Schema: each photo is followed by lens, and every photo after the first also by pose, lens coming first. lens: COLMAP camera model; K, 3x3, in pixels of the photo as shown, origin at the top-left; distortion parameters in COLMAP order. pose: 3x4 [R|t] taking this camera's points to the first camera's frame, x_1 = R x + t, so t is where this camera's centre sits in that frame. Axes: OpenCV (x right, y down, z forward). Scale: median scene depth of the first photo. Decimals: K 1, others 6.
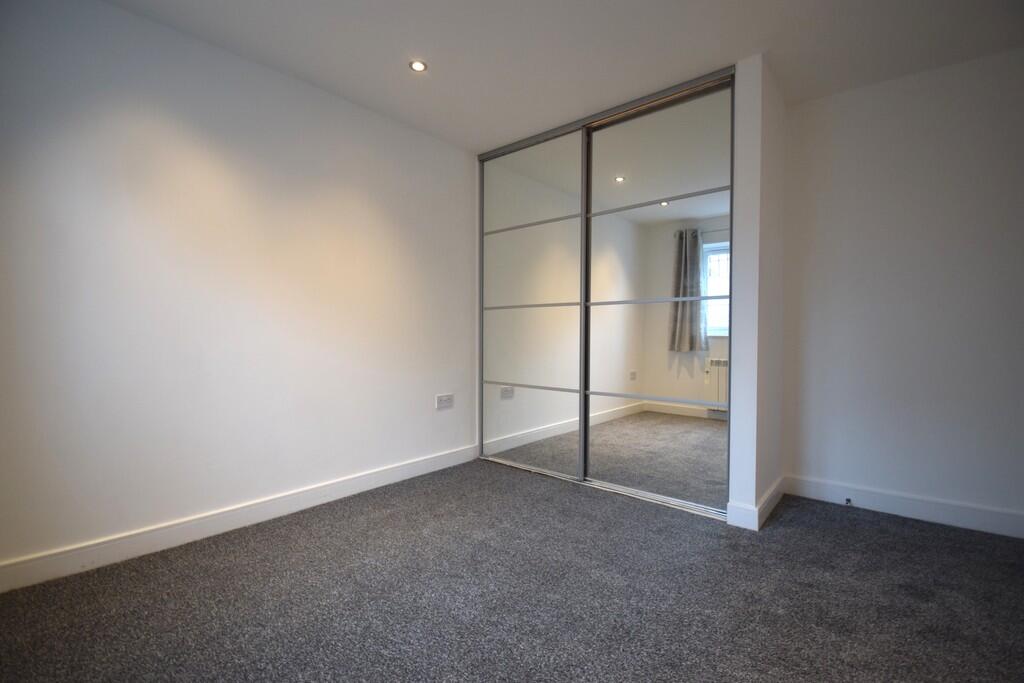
lens RADIAL K [[451.4, 0, 516.2], [0, 451.4, 342.2], [0, 0, 1]] dist [0.021145, -0.028232]
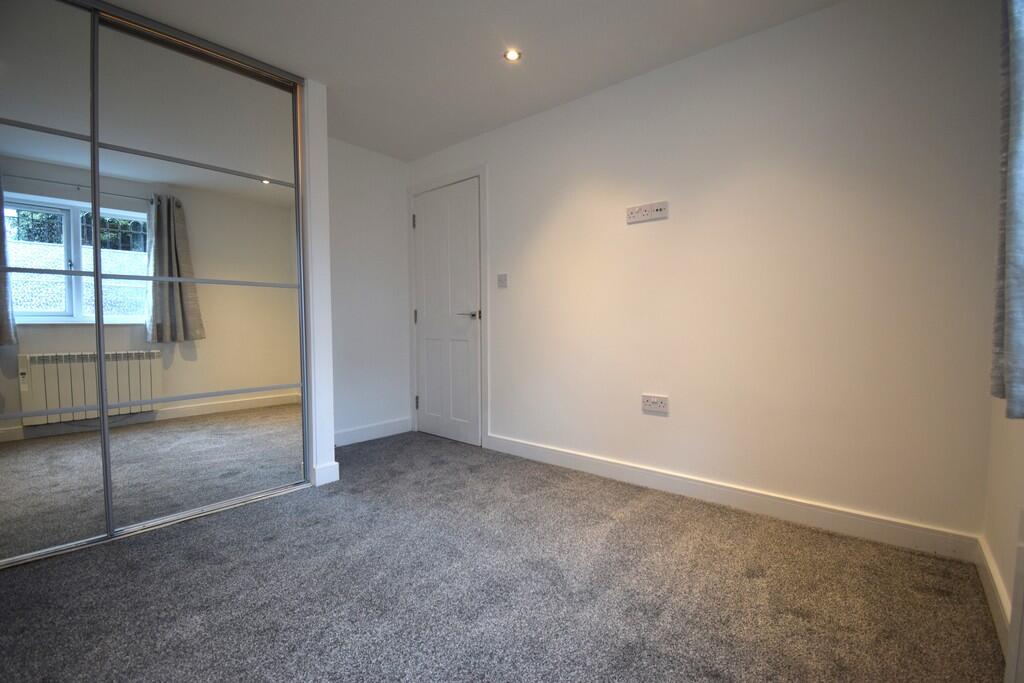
lens RADIAL K [[465.1, 0, 515.7], [0, 465.1, 343.7], [0, 0, 1]] dist [0.022176, -0.030867]
pose [[-0.007606, -0.051471, 0.998646, -0.617659], [0.019797, 0.998471, 0.051613, -0.009032], [-0.999775, 0.020163, -0.006576, 0.442057]]
